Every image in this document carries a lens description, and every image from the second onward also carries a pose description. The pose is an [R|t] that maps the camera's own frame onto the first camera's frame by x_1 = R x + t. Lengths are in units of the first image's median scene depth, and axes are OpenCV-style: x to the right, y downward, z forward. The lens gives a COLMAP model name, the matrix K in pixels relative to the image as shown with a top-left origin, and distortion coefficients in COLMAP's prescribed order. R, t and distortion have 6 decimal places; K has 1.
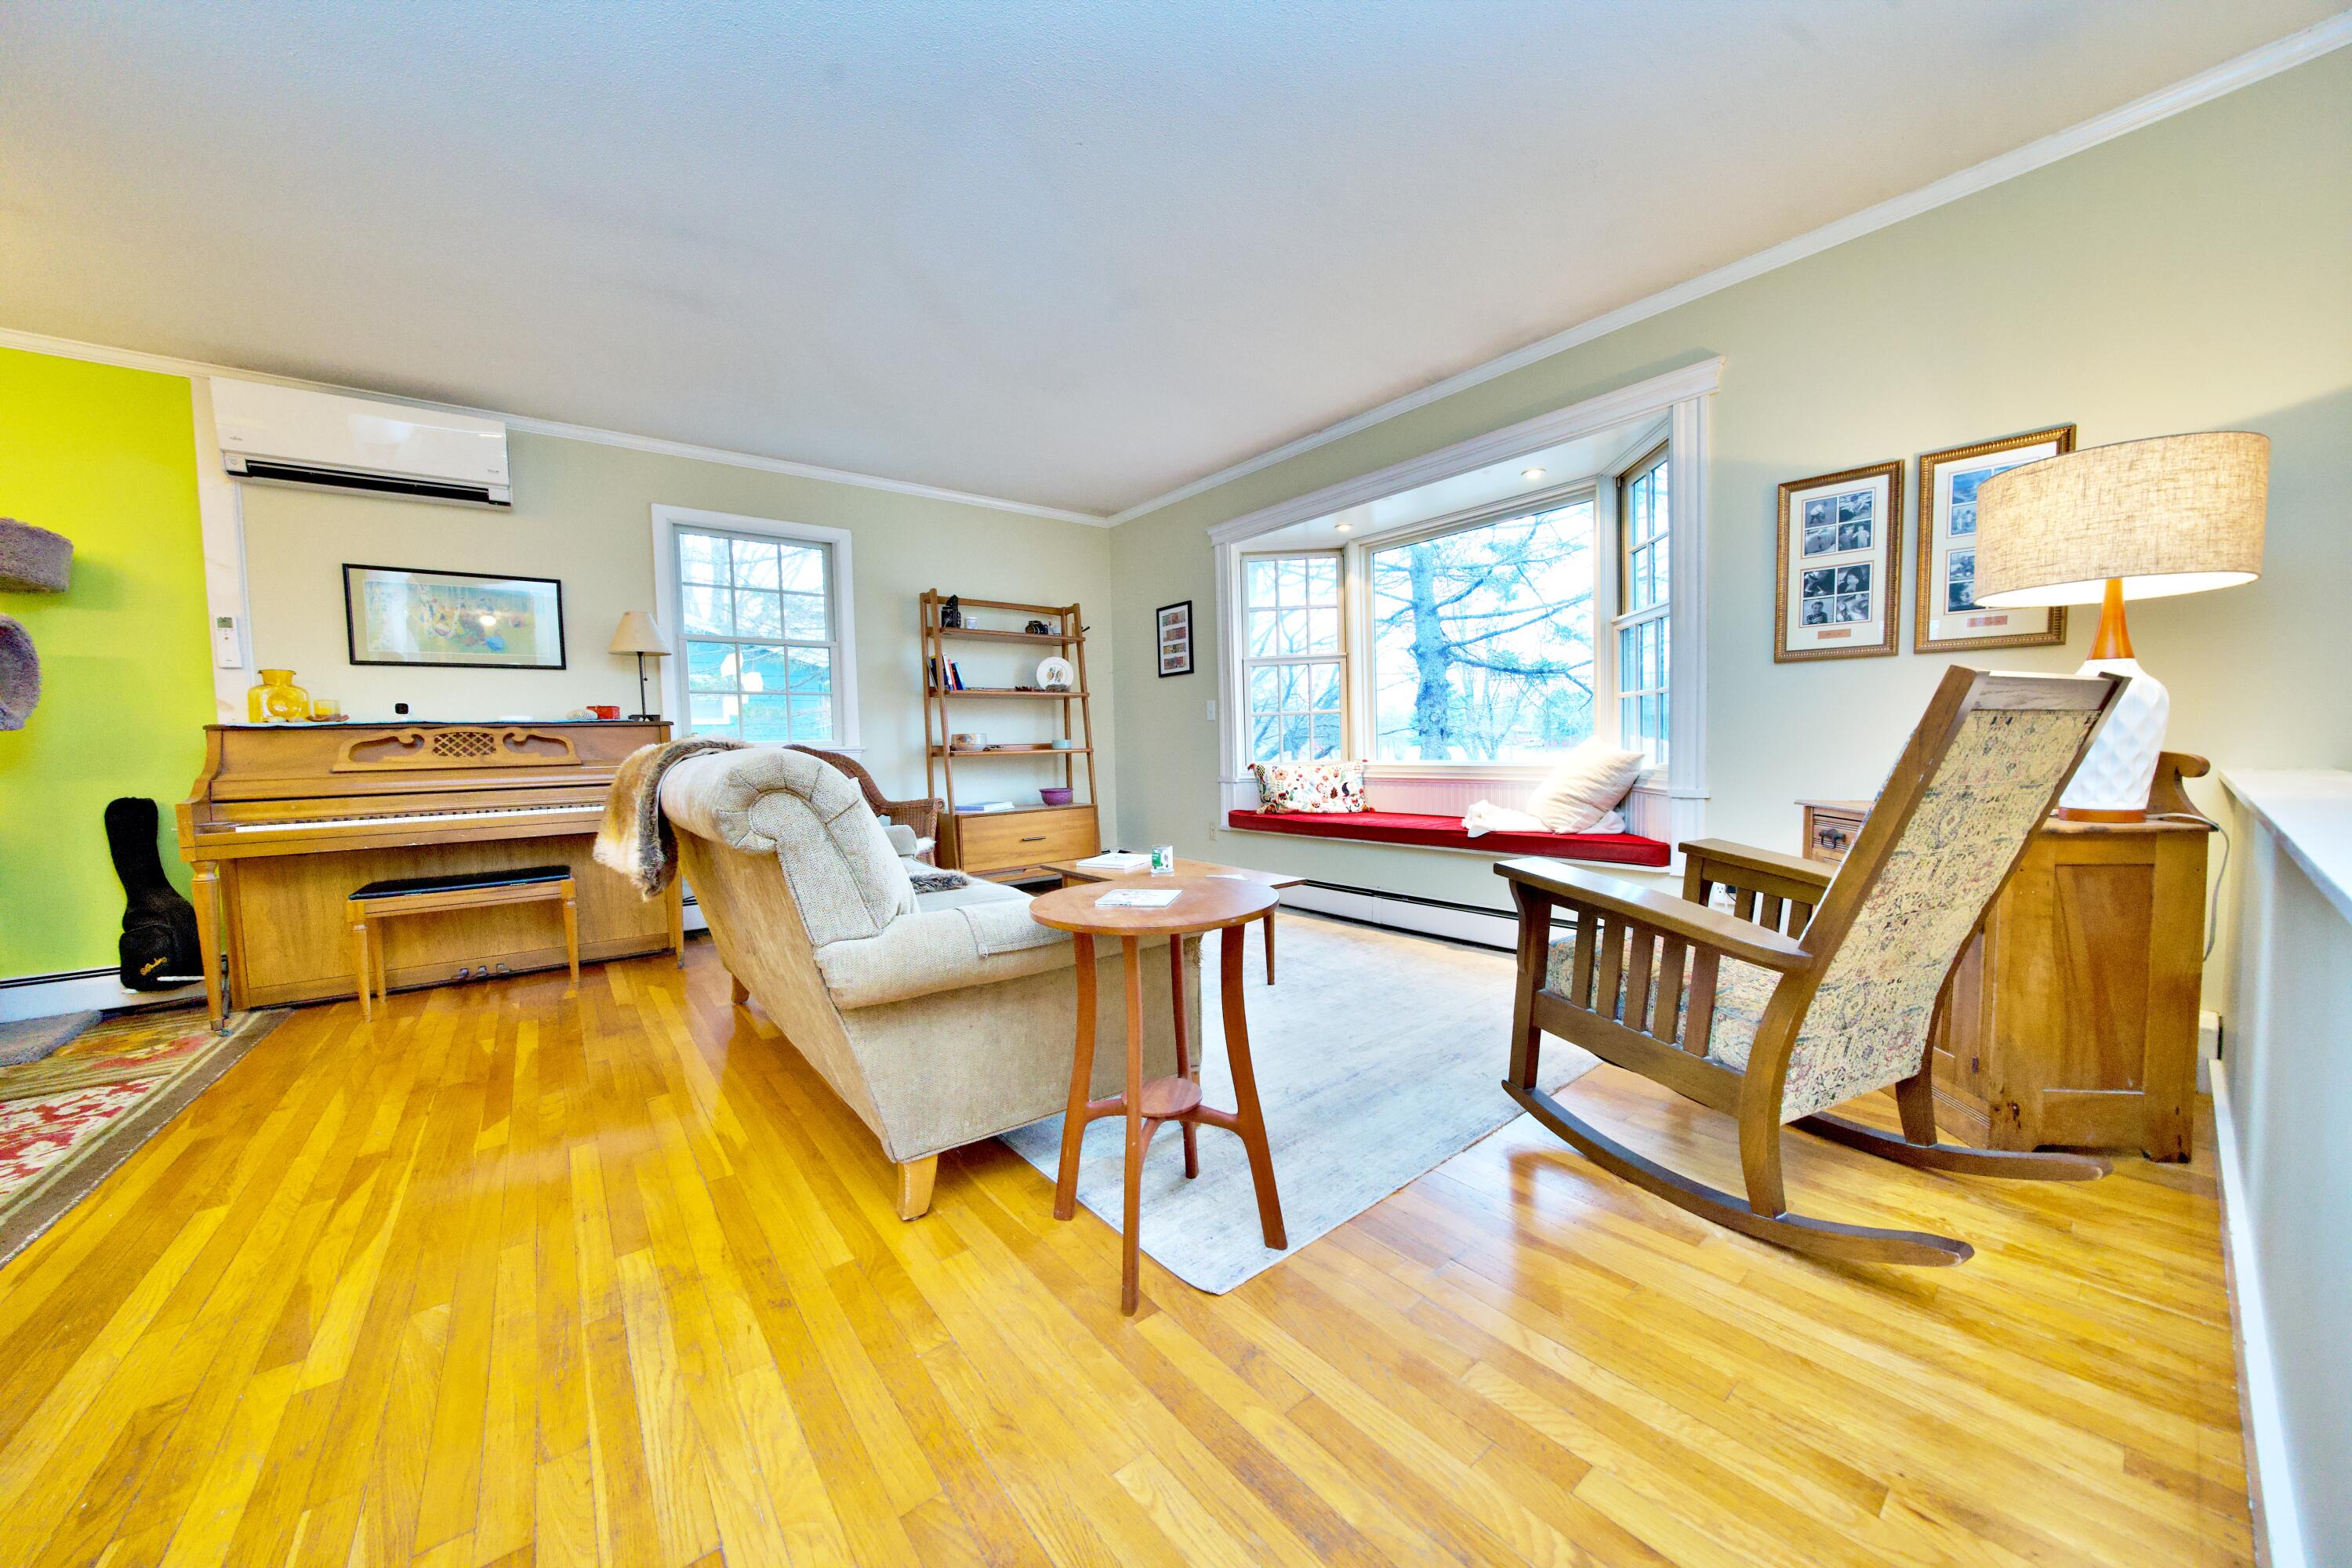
lens RADIAL K [[809.2, 0, 1178.5], [0, 809.2, 796.1], [0, 0, 1]] dist [-0.028239, 0.003256]
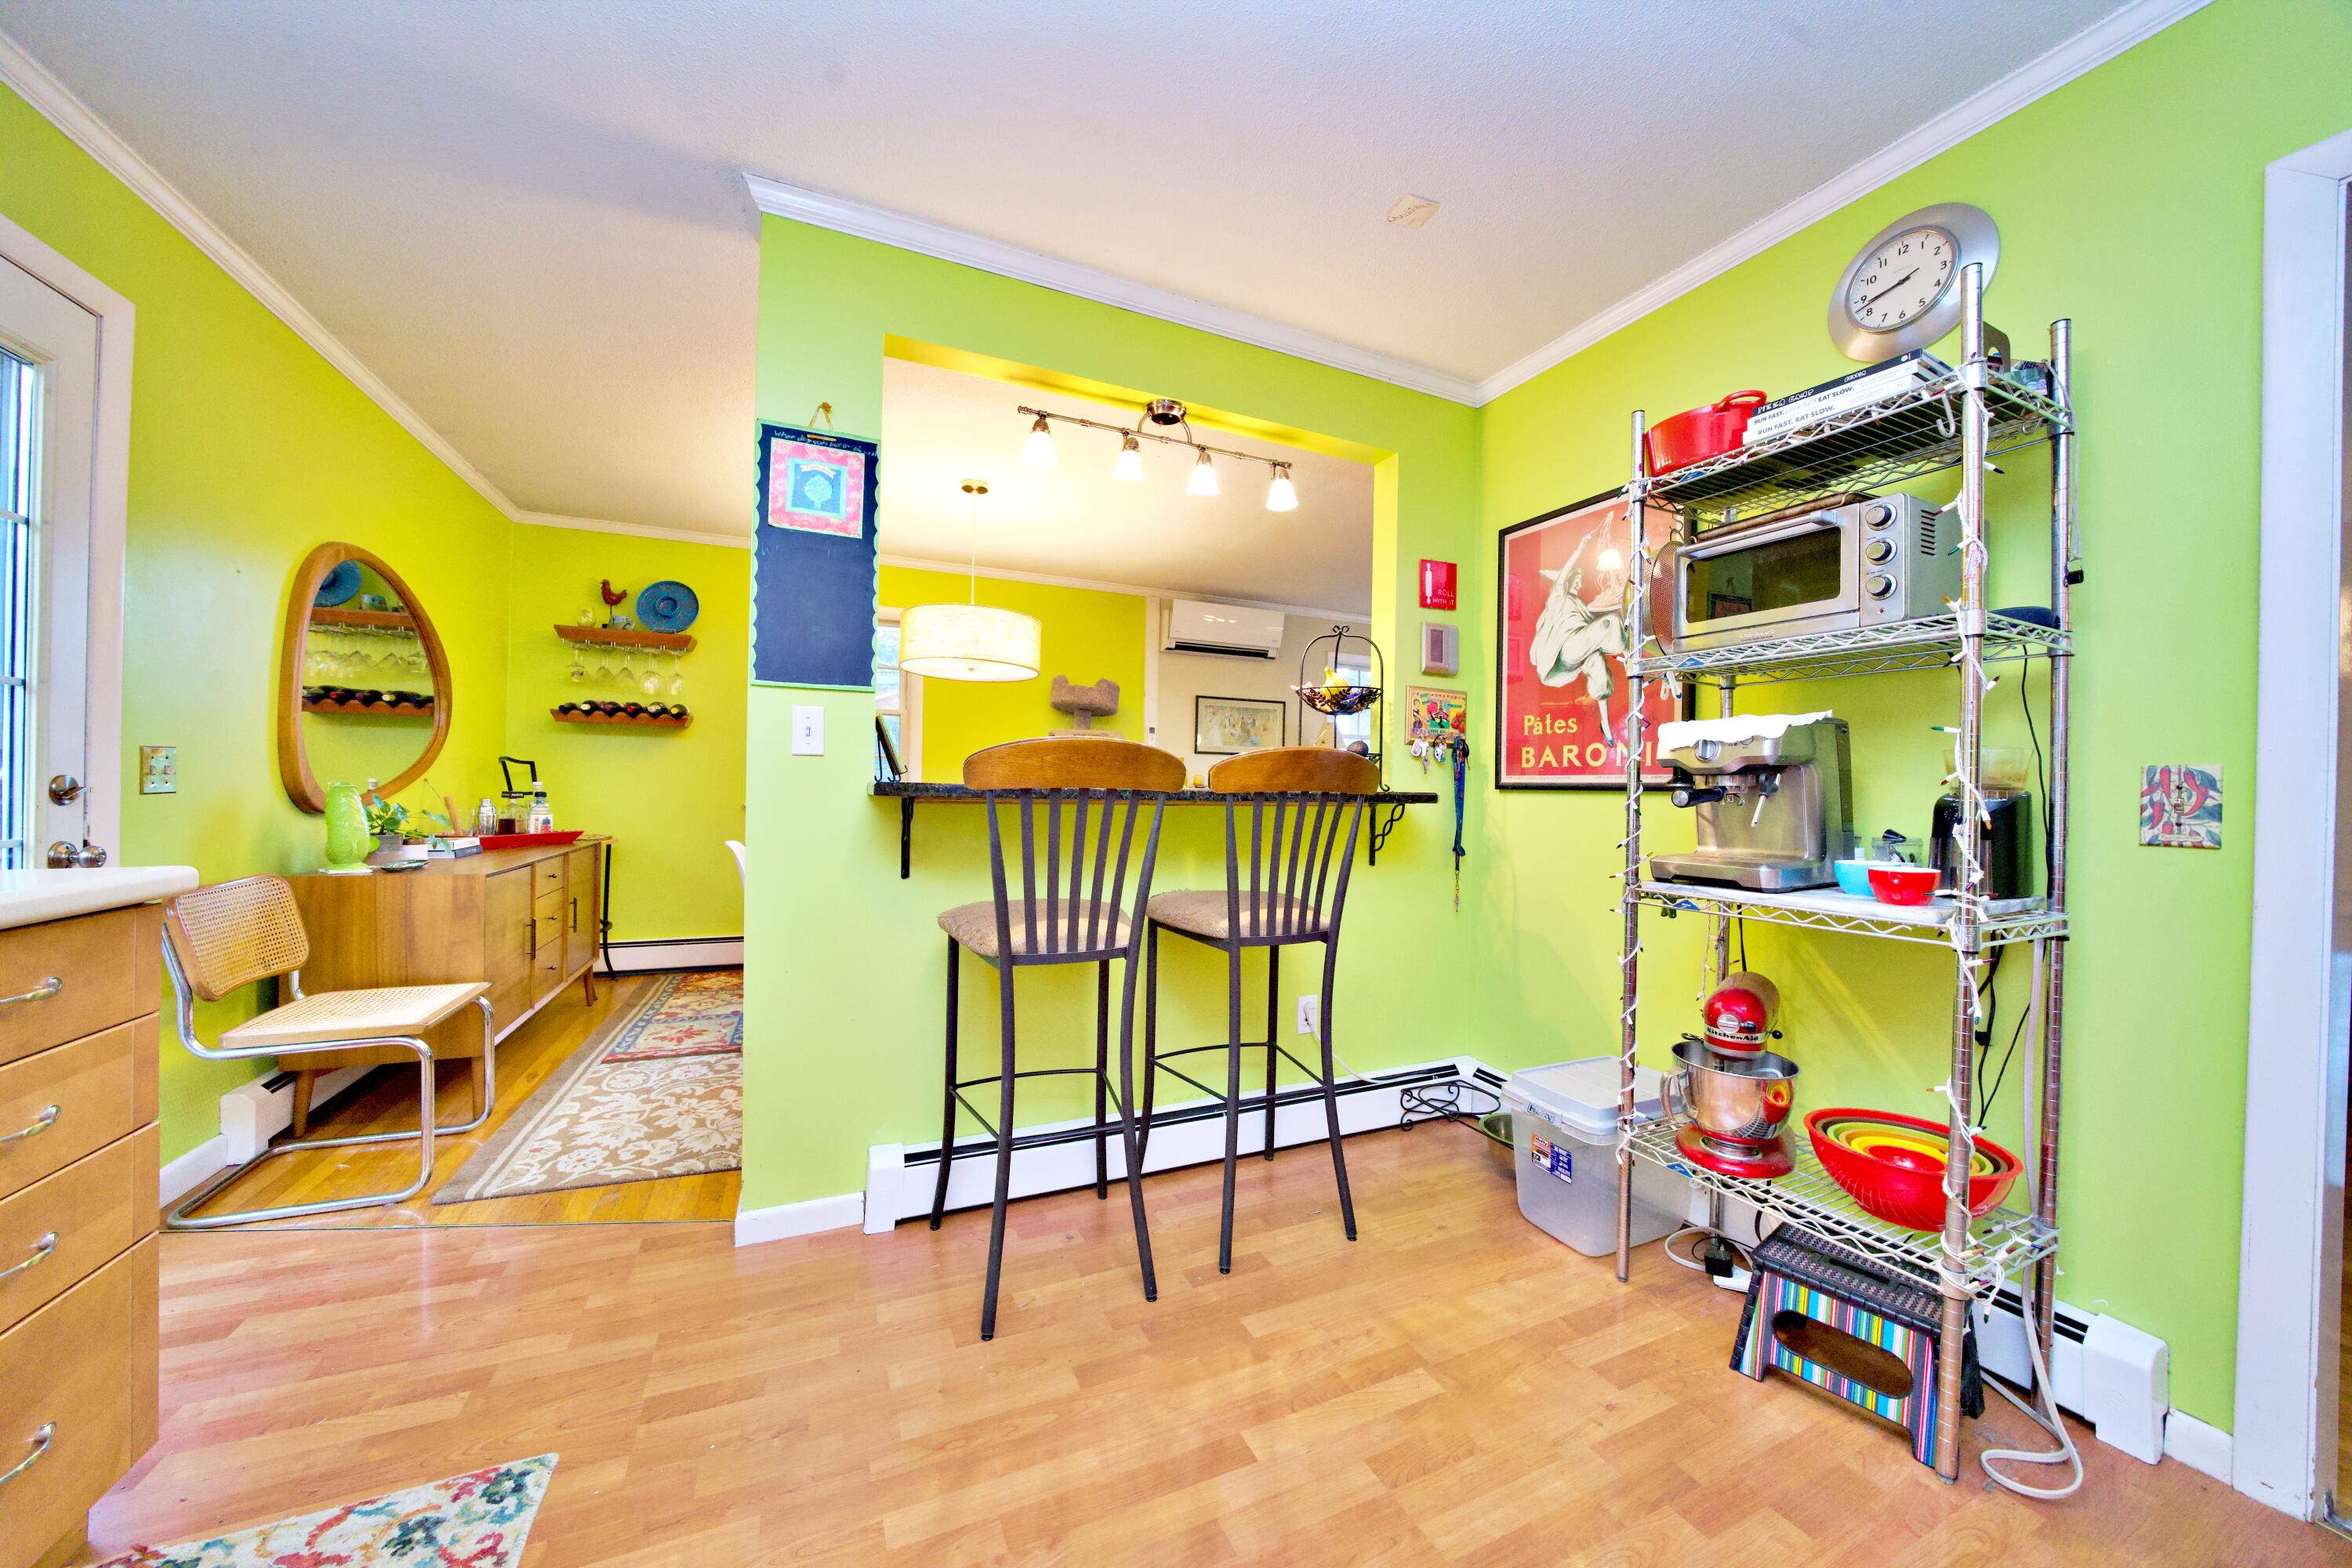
lens RADIAL K [[809.2, 0, 1172.0], [0, 809.2, 795.7], [0, 0, 1]] dist [-0.028239, 0.003256]
pose [[0.968198, 0.043456, -0.246384, -0.639852], [-0.055506, 0.997567, -0.042174, 0.002524], [0.243952, 0.054509, 0.968254, -0.688719]]
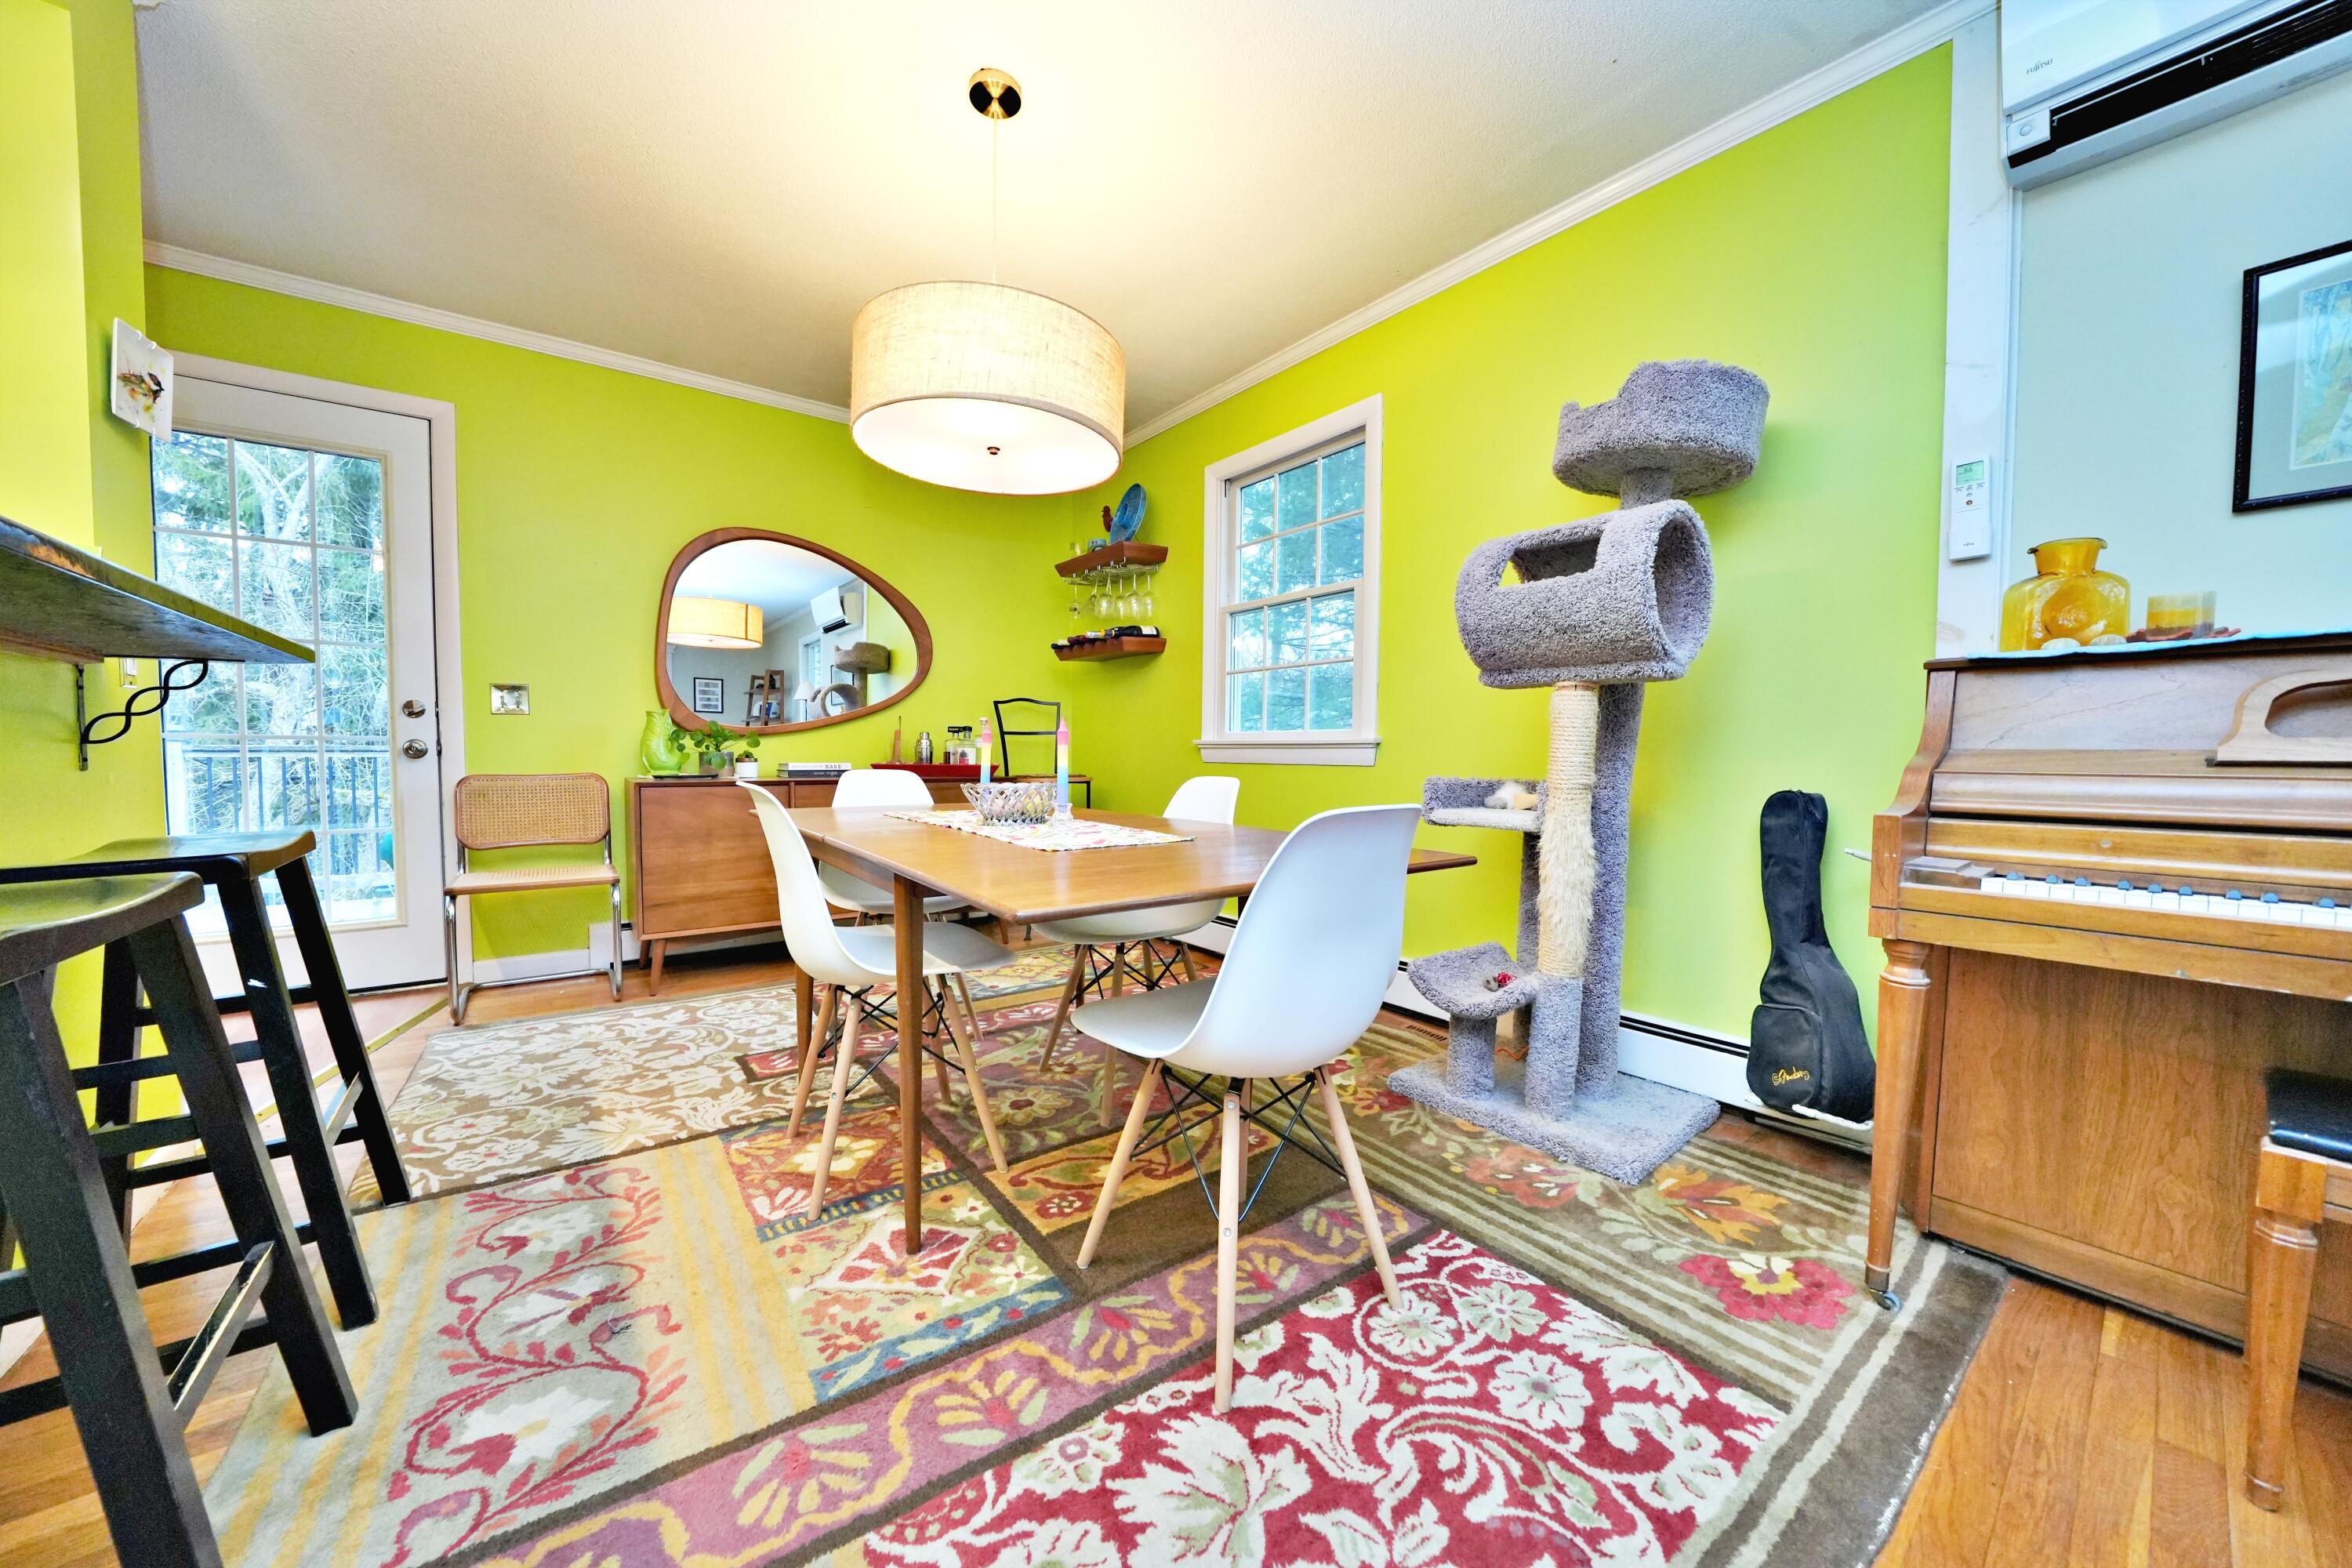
lens RADIAL K [[809.2, 0, 1174.2], [0, 809.2, 795.0], [0, 0, 1]] dist [-0.028239, 0.003256]
pose [[-0.012232, 0.079944, -0.996724, -0.600638], [-0.063869, 0.994701, 0.080565, -0.010979], [0.997883, 0.064645, -0.007061, 0.430821]]
